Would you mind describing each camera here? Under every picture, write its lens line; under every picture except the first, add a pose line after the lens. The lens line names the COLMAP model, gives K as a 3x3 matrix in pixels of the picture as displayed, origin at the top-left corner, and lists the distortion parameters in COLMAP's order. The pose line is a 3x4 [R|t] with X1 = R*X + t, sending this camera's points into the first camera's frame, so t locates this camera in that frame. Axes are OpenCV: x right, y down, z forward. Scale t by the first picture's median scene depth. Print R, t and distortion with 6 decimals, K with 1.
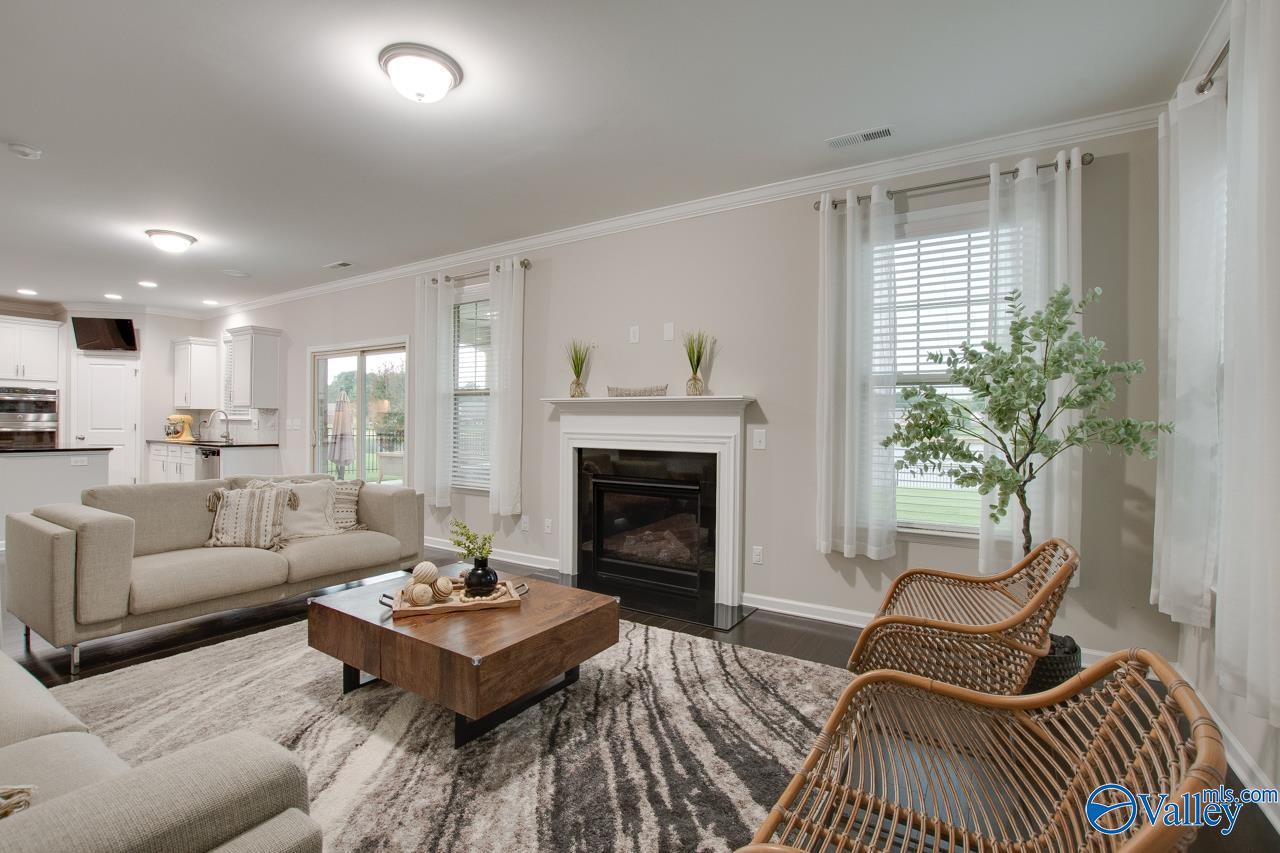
lens RADIAL K [[581.6, 0, 635.1], [0, 581.6, 428.2], [0, 0, 1]] dist [-0.017465, 0.001250]
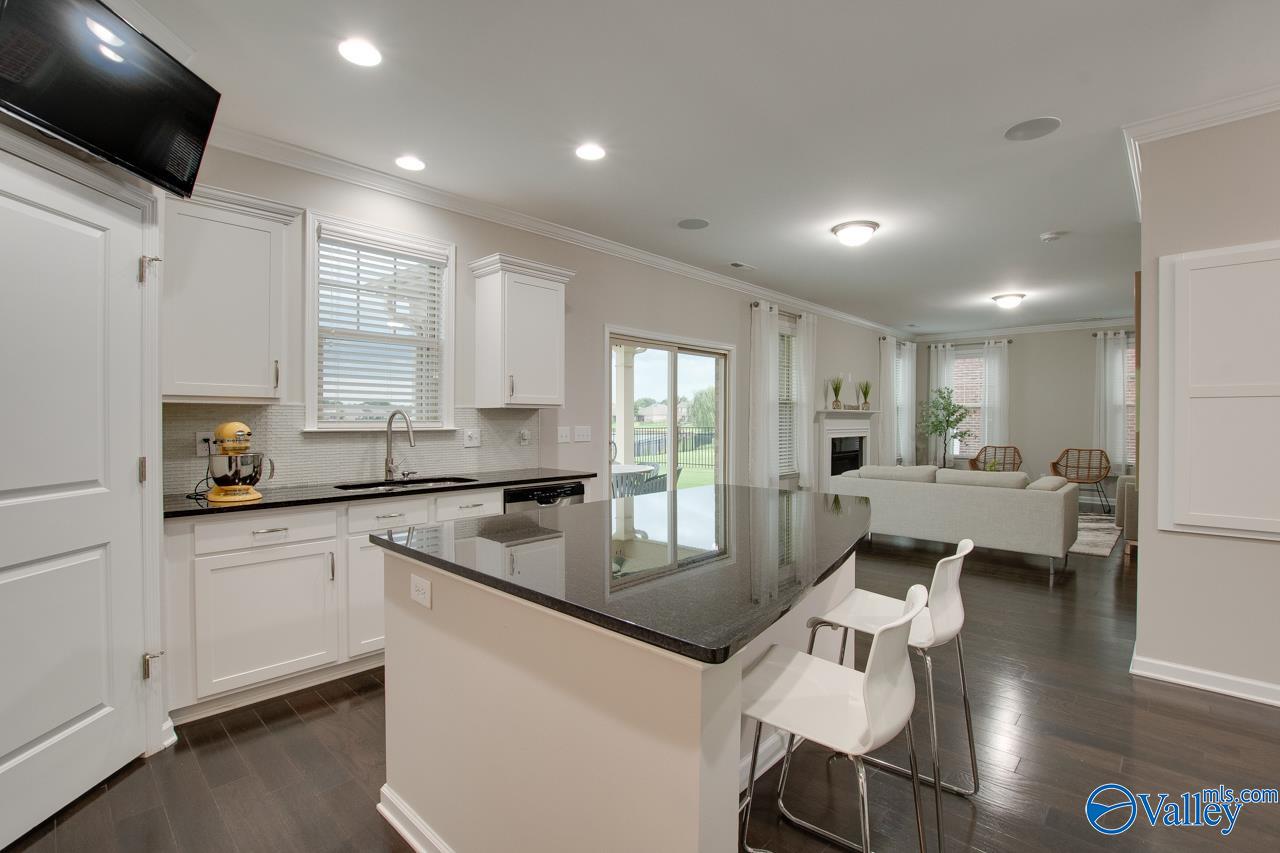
lens RADIAL K [[581.6, 0, 648.3], [0, 581.6, 425.9], [0, 0, 1]] dist [-0.017465, 0.001250]
pose [[0.172280, -0.024317, 0.984748, -1.767967], [0.007117, 0.999700, 0.023441, -0.044195], [-0.985022, 0.002970, 0.172401, 1.159435]]
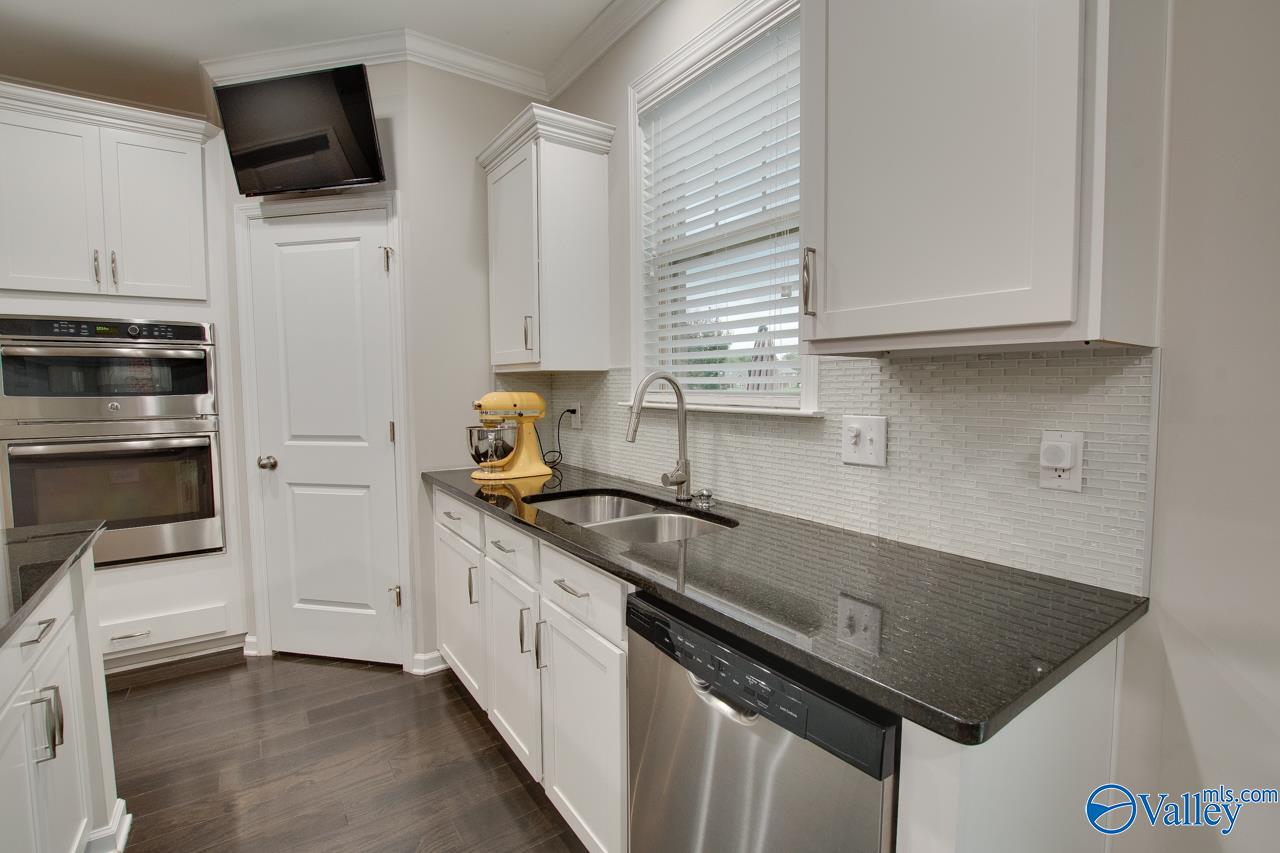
lens RADIAL K [[581.6, 0, 620.6], [0, 581.6, 418.1], [0, 0, 1]] dist [-0.017465, 0.001250]
pose [[0.917333, 0.004017, -0.398100, -1.009573], [0.017900, 0.998522, 0.051321, -0.039068], [0.397718, -0.054204, 0.915905, 1.218985]]
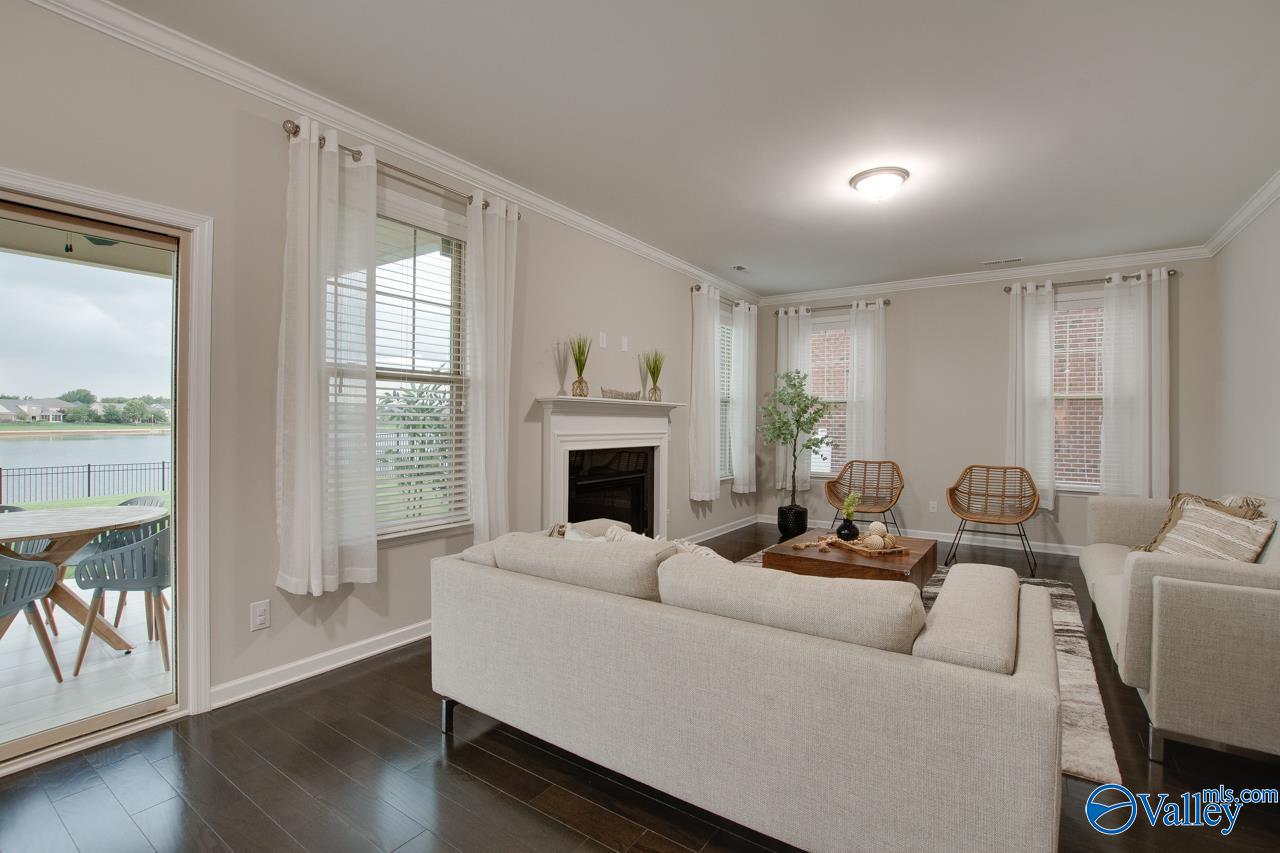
lens RADIAL K [[581.6, 0, 640.6], [0, 581.6, 423.2], [0, 0, 1]] dist [-0.017465, 0.001250]
pose [[0.027484, -0.013253, 0.999534, -0.955016], [0.000005, 0.999912, 0.013258, -0.021226], [-0.999622, -0.000360, 0.027481, 0.811577]]
